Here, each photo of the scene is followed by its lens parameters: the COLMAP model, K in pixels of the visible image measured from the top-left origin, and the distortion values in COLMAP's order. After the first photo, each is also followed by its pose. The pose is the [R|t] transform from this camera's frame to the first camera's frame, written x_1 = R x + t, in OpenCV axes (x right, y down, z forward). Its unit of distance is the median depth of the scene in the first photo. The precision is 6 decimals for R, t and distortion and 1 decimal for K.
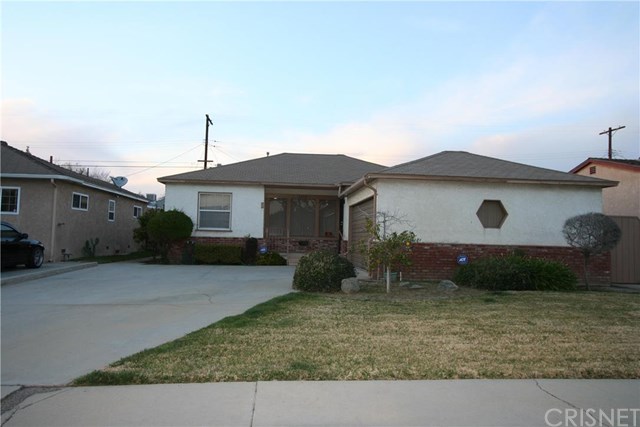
lens RADIAL K [[488.4, 0, 320.0], [0, 488.4, 213.5], [0, 0, 1]] dist [-0.006725, -0.002054]
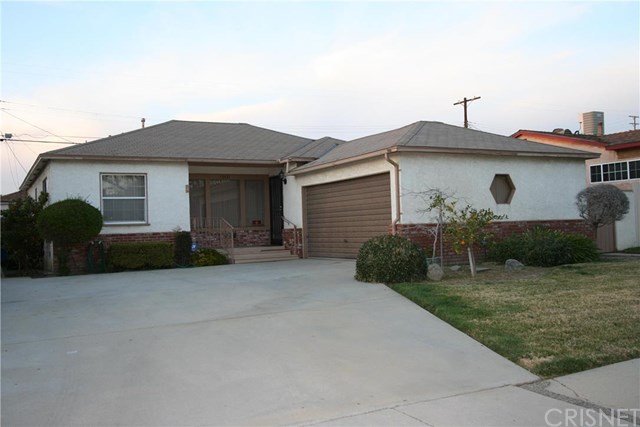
lens RADIAL K [[618.7, 0, 320.0], [0, 618.7, 213.5], [0, 0, 1]] dist [0.001528, 0.024273]
pose [[0.919771, -0.044337, 0.389943, -0.321077], [0.035336, 0.998918, 0.030230, -0.000030], [-0.390862, -0.014026, 0.920343, 0.027105]]
